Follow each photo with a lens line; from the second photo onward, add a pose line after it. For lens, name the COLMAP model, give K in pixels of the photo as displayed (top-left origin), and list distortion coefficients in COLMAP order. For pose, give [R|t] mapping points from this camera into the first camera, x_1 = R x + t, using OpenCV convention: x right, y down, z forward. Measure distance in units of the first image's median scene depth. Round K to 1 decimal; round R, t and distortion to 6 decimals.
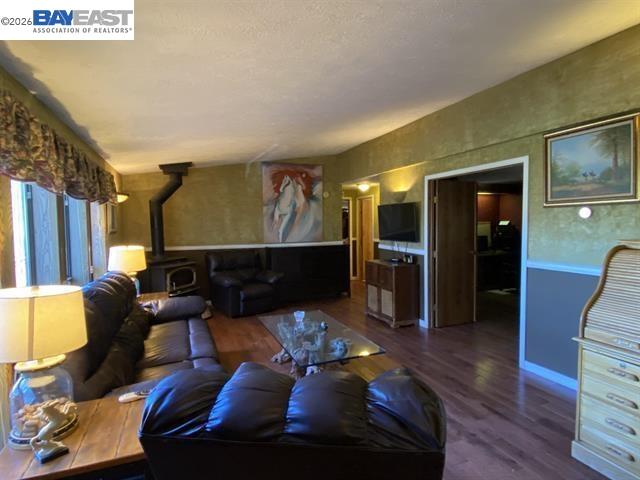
lens RADIAL K [[352.6, 0, 320.0], [0, 352.6, 240.0], [0, 0, 1]] dist [0.002280, -0.000268]
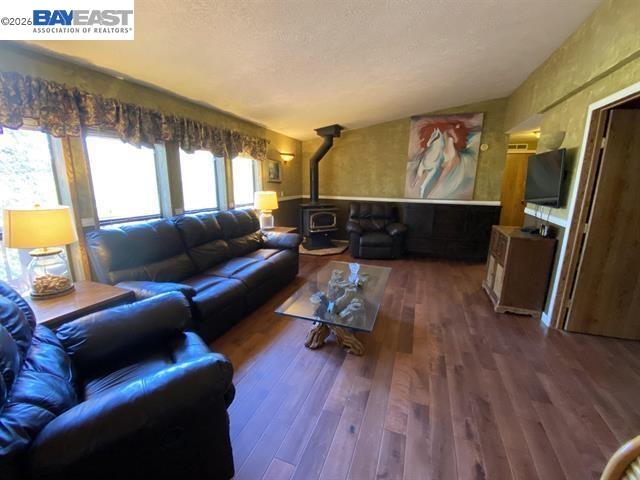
lens RADIAL K [[272.5, 0, 320.0], [0, 272.5, 240.0], [0, 0, 1]] dist [0.041506, -0.028898]
pose [[0.739874, 0.164488, -0.652327, 0.227921], [-0.056894, 0.981474, 0.182955, -0.003149], [0.670336, -0.098250, 0.735525, 0.214741]]
